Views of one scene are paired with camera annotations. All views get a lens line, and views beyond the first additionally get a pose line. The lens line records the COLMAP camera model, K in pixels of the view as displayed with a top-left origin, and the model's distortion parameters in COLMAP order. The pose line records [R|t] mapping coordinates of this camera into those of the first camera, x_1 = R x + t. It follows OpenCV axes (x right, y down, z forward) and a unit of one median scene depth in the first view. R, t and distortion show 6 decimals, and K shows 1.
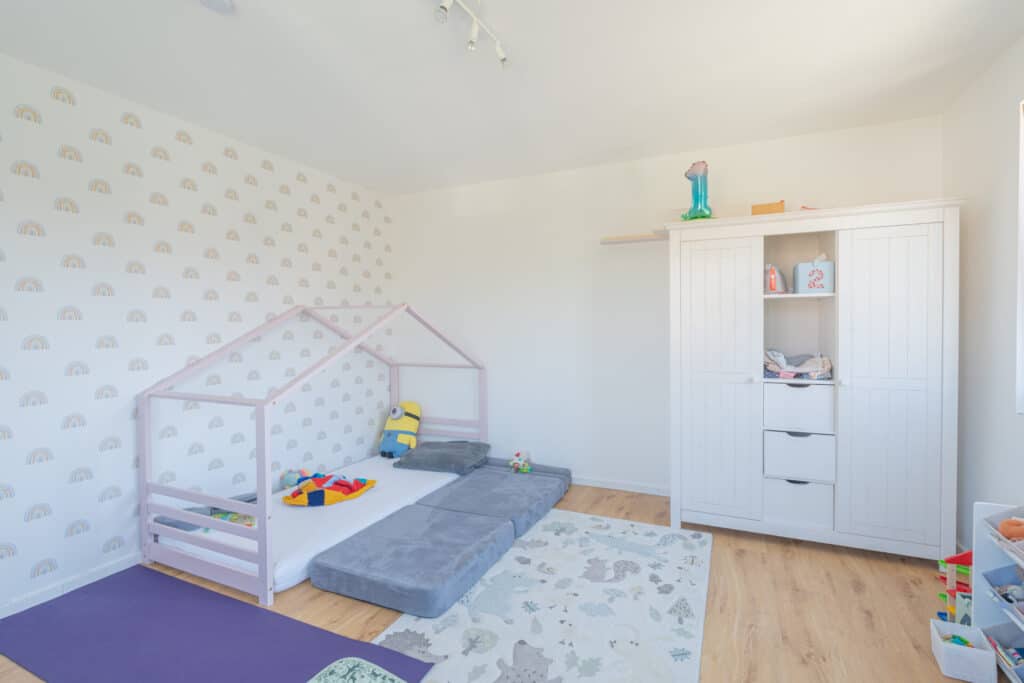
lens RADIAL K [[450.2, 0, 512.8], [0, 450.2, 341.0], [0, 0, 1]] dist [-0.000094, -0.001179]
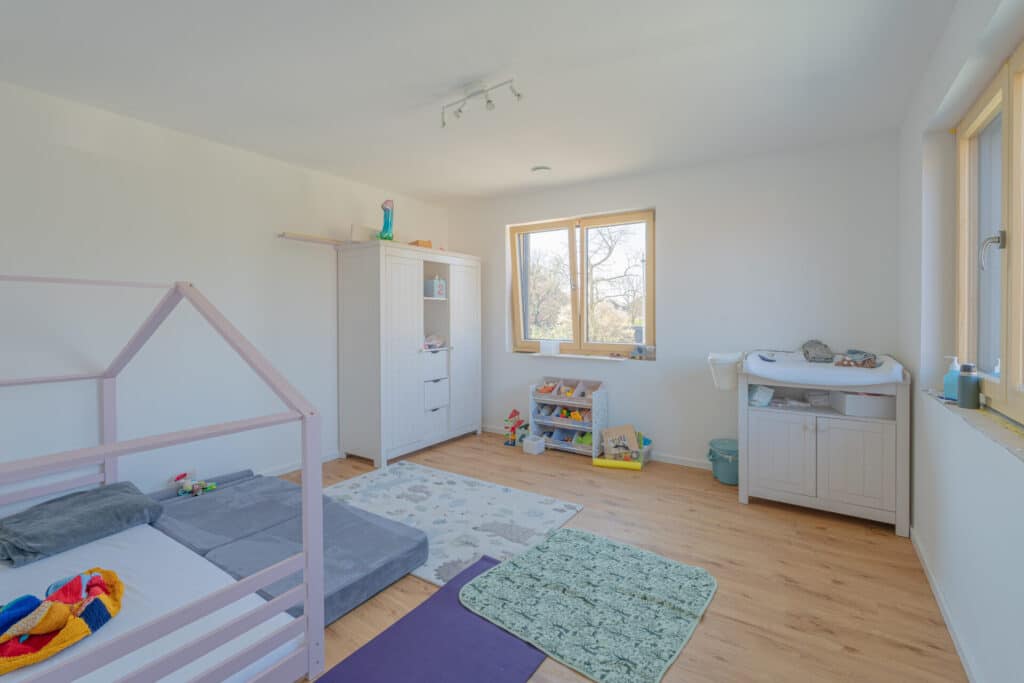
lens RADIAL K [[450.2, 0, 510.3], [0, 450.2, 318.9], [0, 0, 1]] dist [-0.000094, -0.001179]
pose [[0.190343, 0.001975, 0.981716, -0.984236], [0.034573, 0.999364, -0.008714, 0.000096], [-0.981109, 0.035599, 0.190154, 0.404158]]
